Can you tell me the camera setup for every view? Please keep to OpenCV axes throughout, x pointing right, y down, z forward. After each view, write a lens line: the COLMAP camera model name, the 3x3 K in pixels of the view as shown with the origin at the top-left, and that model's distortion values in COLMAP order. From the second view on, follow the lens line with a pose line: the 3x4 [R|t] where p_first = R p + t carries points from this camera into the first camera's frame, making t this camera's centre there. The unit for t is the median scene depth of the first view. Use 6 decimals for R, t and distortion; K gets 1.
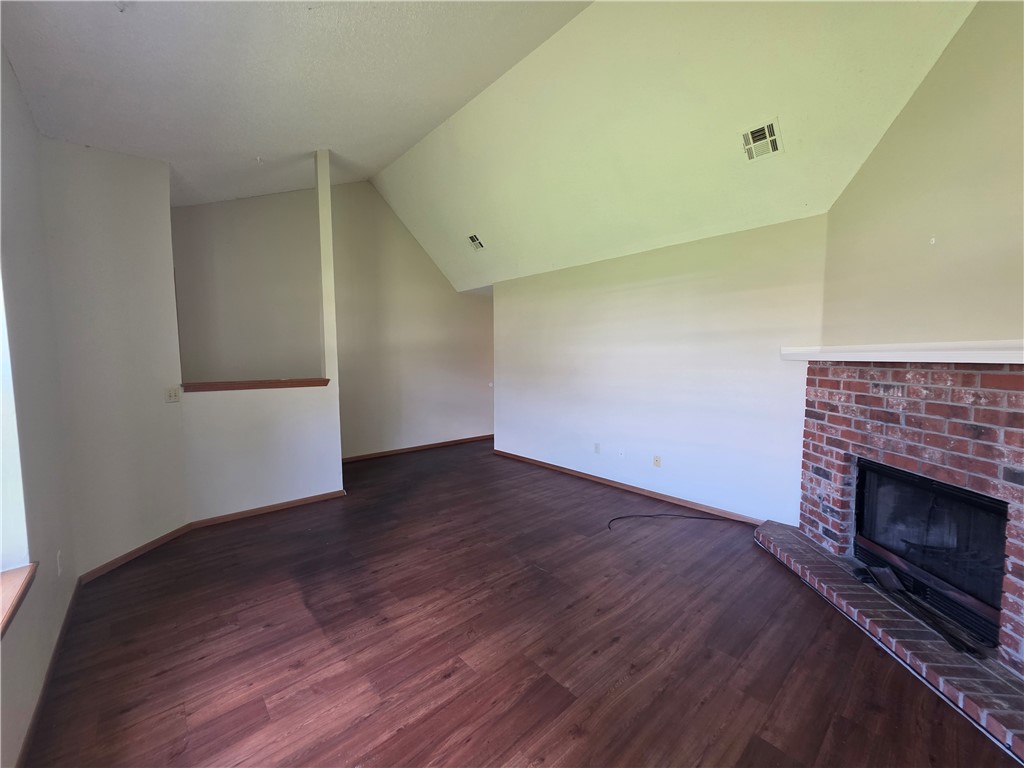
lens RADIAL K [[410.1, 0, 511.3], [0, 410.1, 383.8], [0, 0, 1]] dist [0.002852, 0.000430]
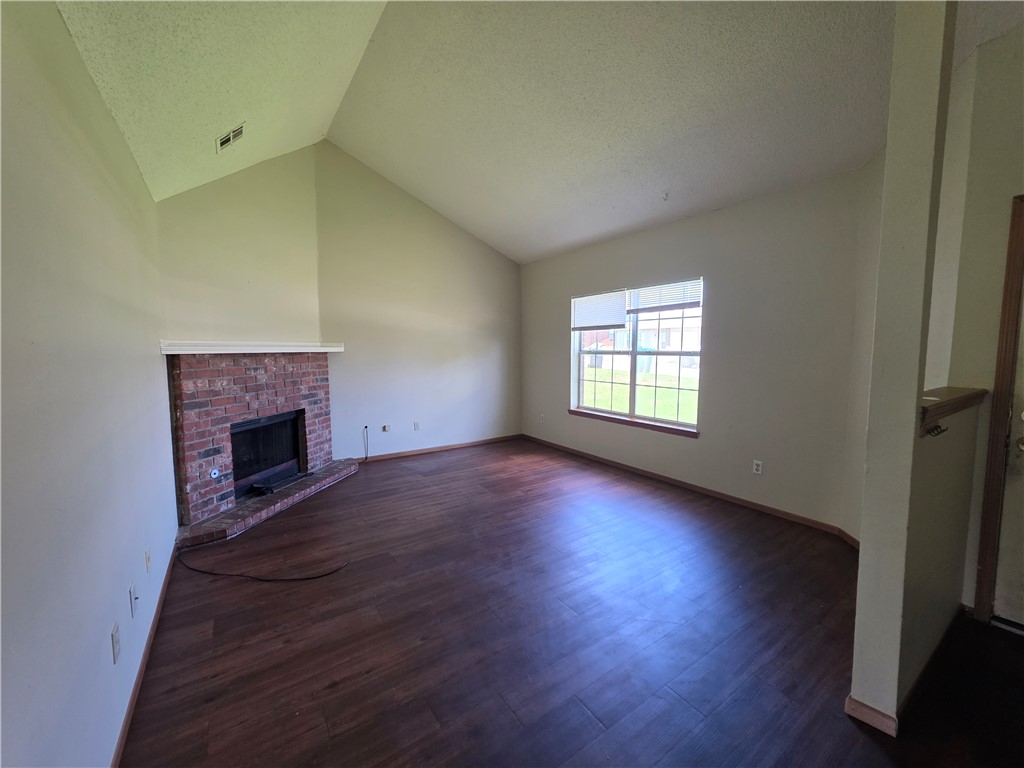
lens RADIAL K [[410.1, 0, 511.7], [0, 410.1, 384.4], [0, 0, 1]] dist [0.002852, 0.000430]
pose [[-0.992623, -0.001991, 0.121226, -0.249831], [0.016582, 0.988240, 0.152008, -0.155164], [-0.120103, 0.152896, -0.980917, 2.399045]]
